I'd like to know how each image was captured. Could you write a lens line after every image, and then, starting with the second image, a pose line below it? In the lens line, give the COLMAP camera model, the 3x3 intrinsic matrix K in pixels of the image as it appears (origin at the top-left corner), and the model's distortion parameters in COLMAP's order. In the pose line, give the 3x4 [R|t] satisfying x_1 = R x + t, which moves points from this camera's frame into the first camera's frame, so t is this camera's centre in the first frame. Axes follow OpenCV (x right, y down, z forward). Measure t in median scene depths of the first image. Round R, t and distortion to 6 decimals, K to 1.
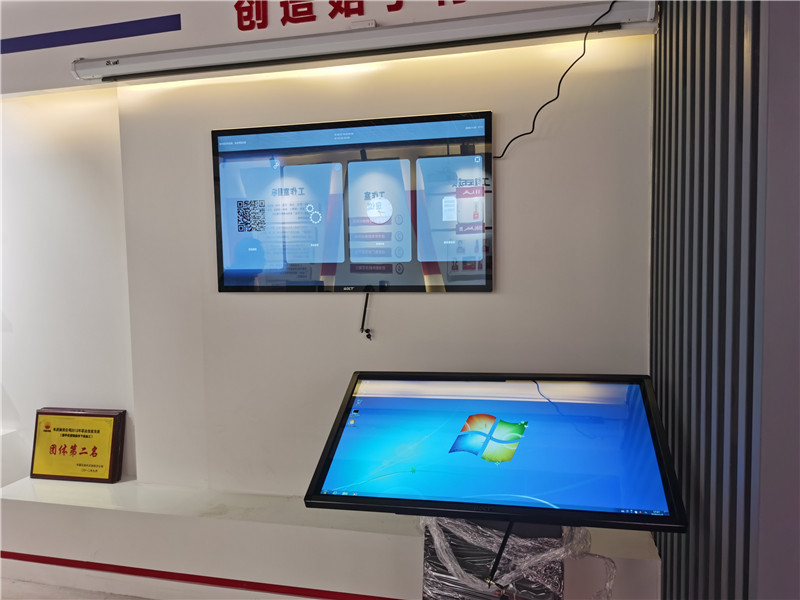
lens RADIAL K [[609.6, 0, 400.0], [0, 609.6, 300.0], [0, 0, 1]] dist [0.070626, -0.095745]
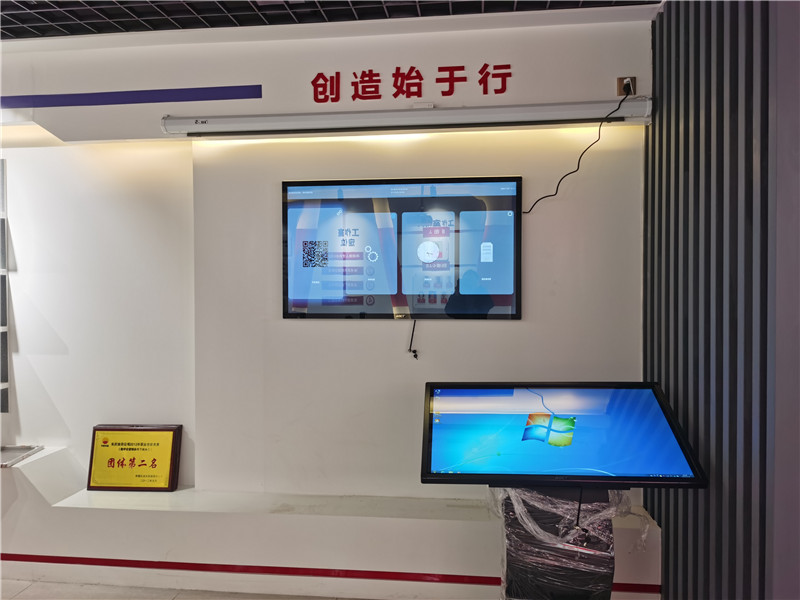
lens RADIAL K [[609.6, 0, 400.0], [0, 609.6, 300.0], [0, 0, 1]] dist [0.070626, -0.095745]
pose [[0.991313, 0.011457, 0.131027, -0.245312], [-0.004346, 0.998508, -0.054428, 0.015287], [-0.131455, 0.053386, 0.989884, -0.191868]]
